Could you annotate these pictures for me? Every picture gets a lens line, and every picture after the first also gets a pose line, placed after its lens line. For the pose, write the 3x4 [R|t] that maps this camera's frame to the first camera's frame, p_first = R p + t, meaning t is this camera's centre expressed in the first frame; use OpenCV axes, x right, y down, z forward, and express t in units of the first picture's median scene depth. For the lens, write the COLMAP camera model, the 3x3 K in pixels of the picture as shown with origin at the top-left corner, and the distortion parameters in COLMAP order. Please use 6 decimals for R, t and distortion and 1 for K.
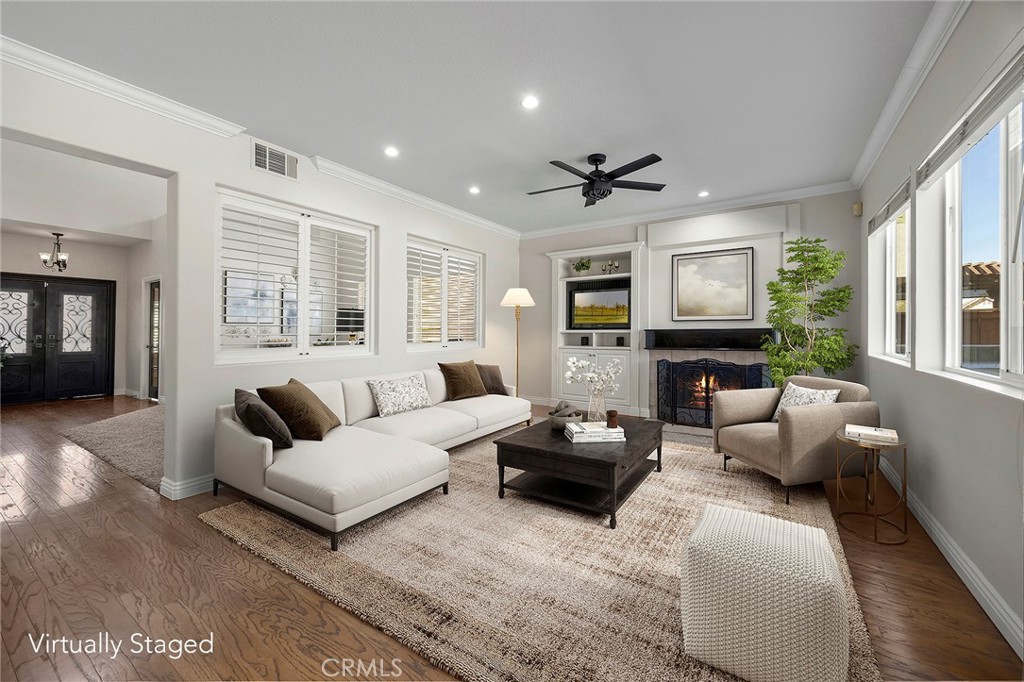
lens RADIAL K [[400.0, 0, 506.3], [0, 400.0, 329.6], [0, 0, 1]] dist [-0.000135, 0.000275]
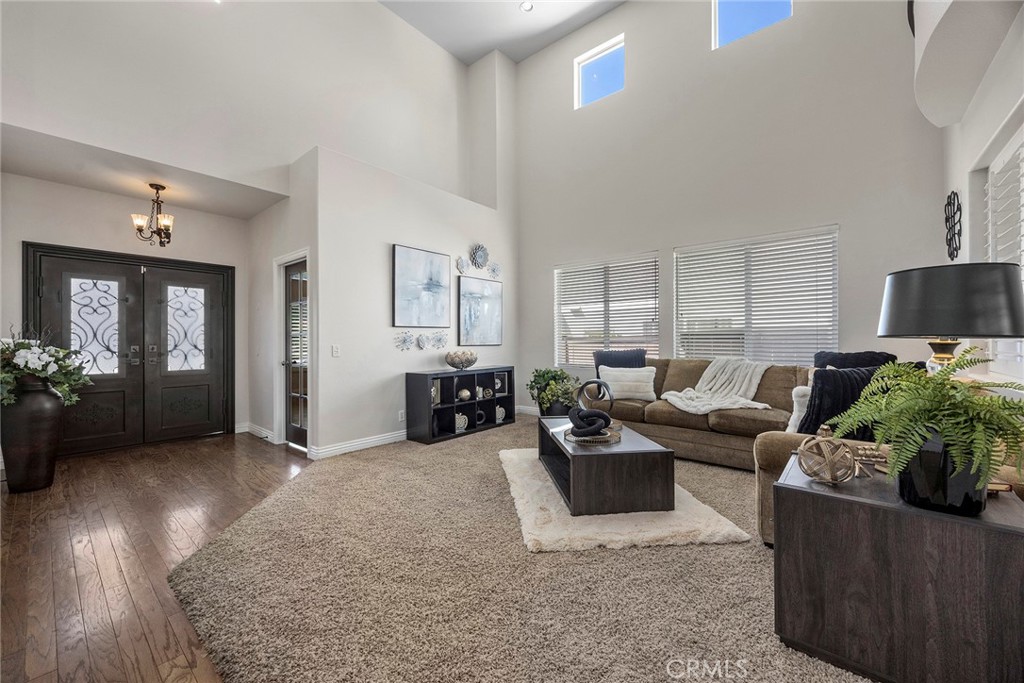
lens RADIAL K [[392.5, 0, 512.0], [0, 392.5, 341.5], [0, 0, 1]] dist [-0.001365, -0.000031]
pose [[0.993049, -0.000202, -0.117702, -0.459574], [0.002000, 0.999883, 0.015157, -0.002269], [0.117685, -0.015287, 0.992933, 0.417809]]
